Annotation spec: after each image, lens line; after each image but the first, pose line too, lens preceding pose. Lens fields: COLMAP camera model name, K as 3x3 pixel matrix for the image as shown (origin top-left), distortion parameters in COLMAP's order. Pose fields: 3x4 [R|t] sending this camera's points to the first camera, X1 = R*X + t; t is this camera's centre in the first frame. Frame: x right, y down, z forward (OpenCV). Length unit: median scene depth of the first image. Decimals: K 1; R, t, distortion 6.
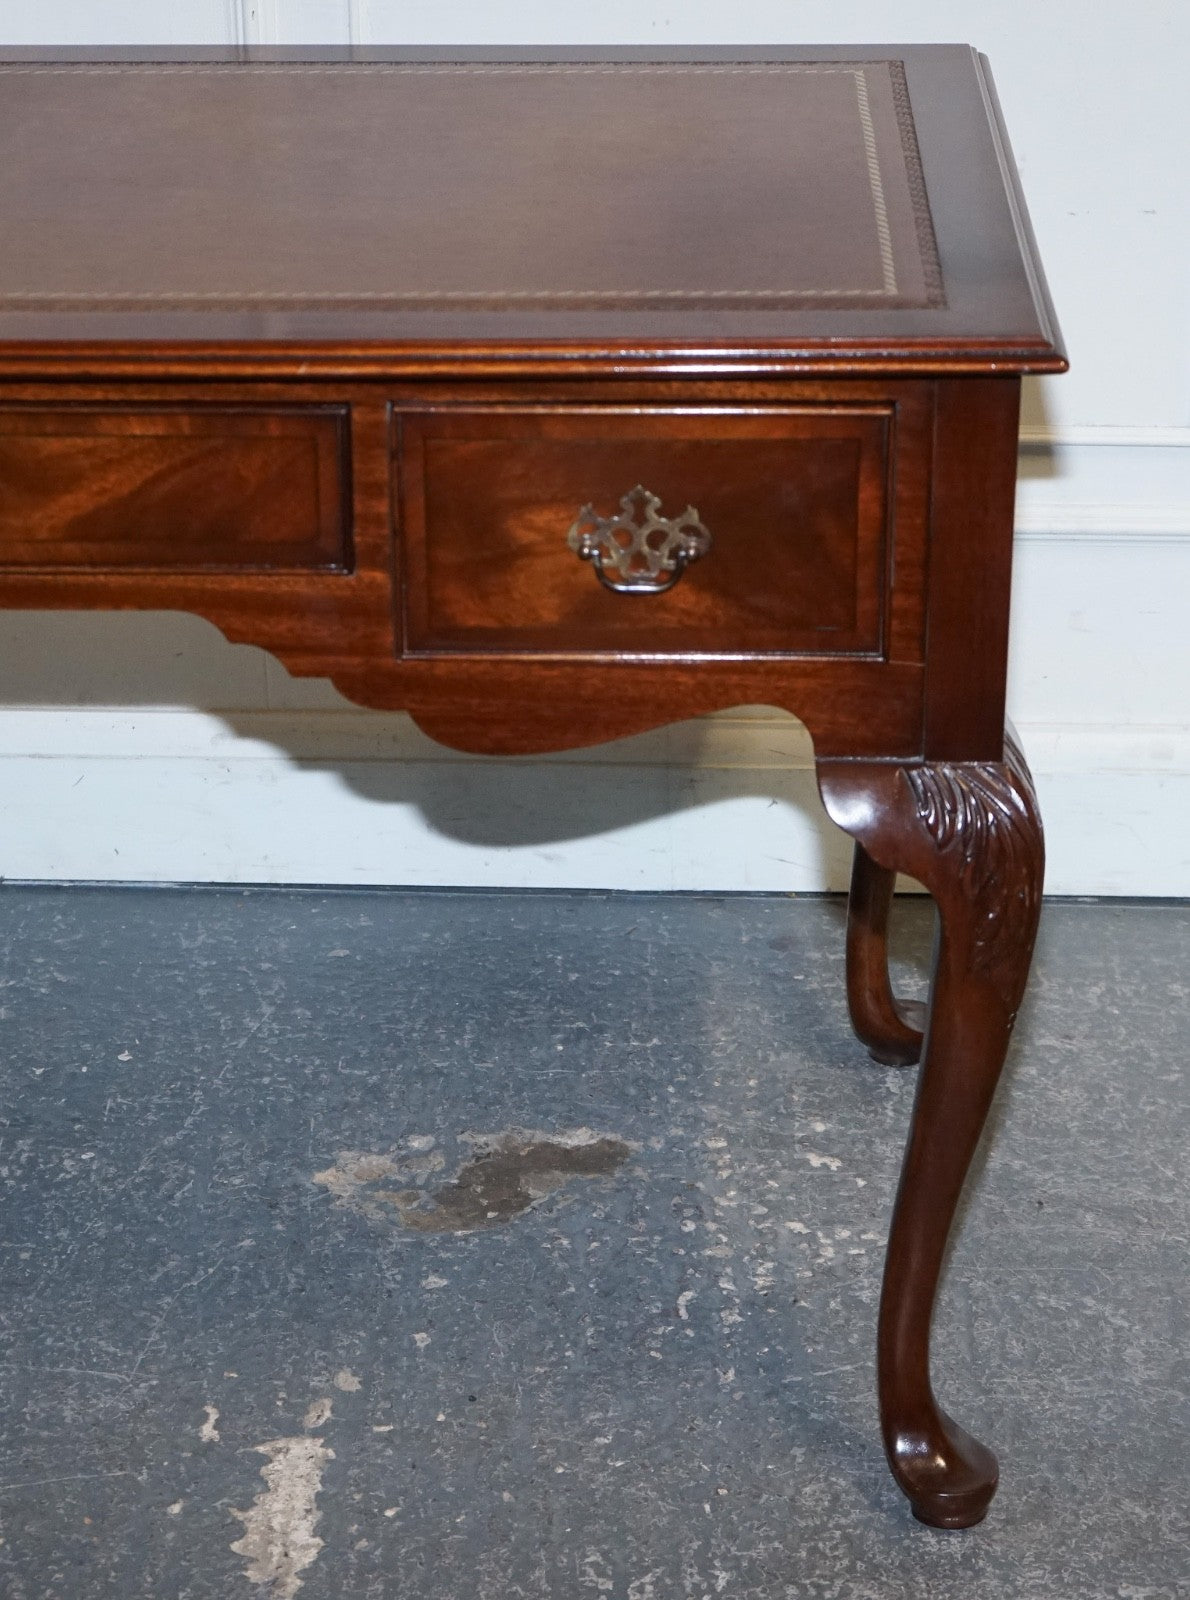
lens RADIAL K [[3766.5, 0, 599.5], [0, 3766.5, 788.4], [0, 0, 1]] dist [-0.043541, 0.000000]
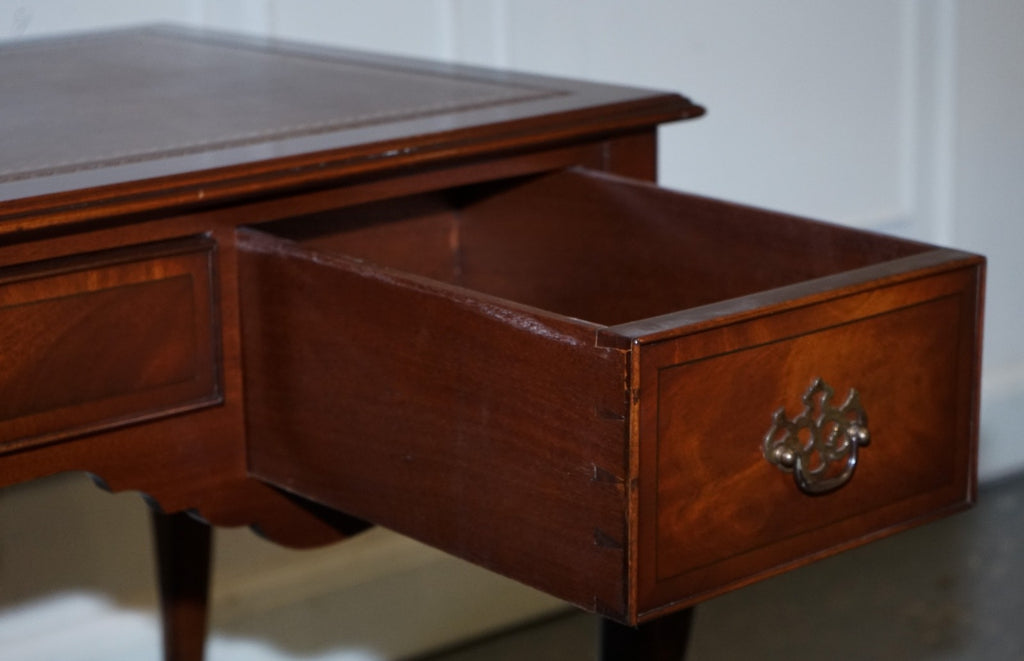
lens RADIAL K [[2574.2, 0, 511.1], [0, 2574.2, 331.9], [0, 0, 1]] dist [-0.306209, 0.000000]
pose [[0.747208, -0.168812, 0.642793, -0.376844], [0.164436, 0.984089, 0.067297, -0.089807], [-0.643926, 0.055414, 0.763078, 0.335247]]
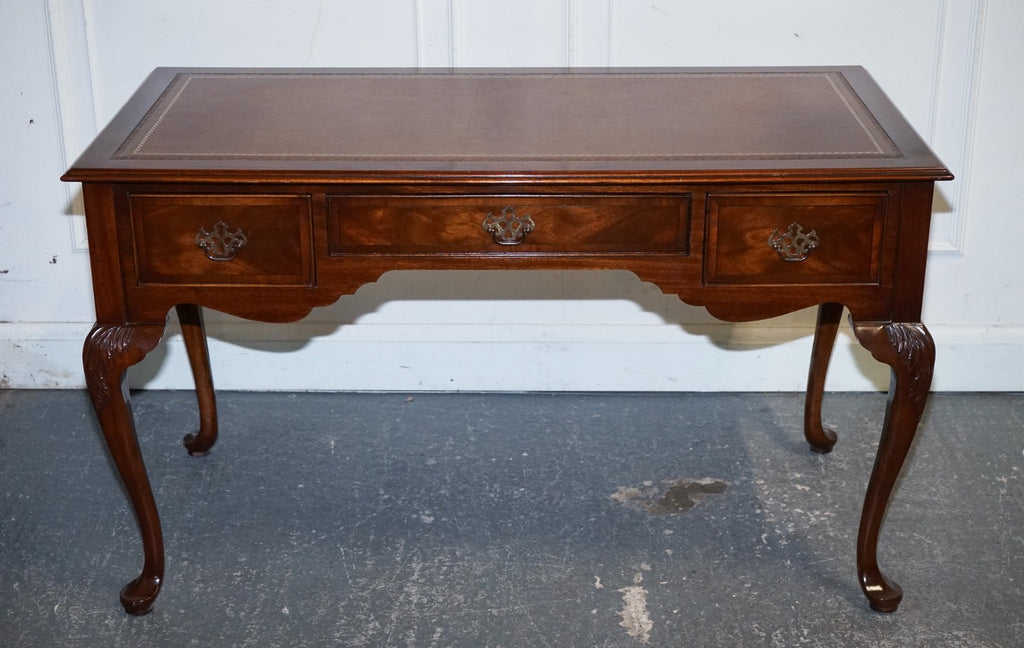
lens RADIAL K [[1653.0, 0, 527.6], [0, 1653.0, 335.6], [0, 0, 1]] dist [-0.028313, 0.000000]
pose [[0.999321, -0.009836, 0.035504, -0.187682], [0.011246, 0.999148, -0.039718, 0.039769], [-0.035083, 0.040091, 0.998580, -0.164254]]
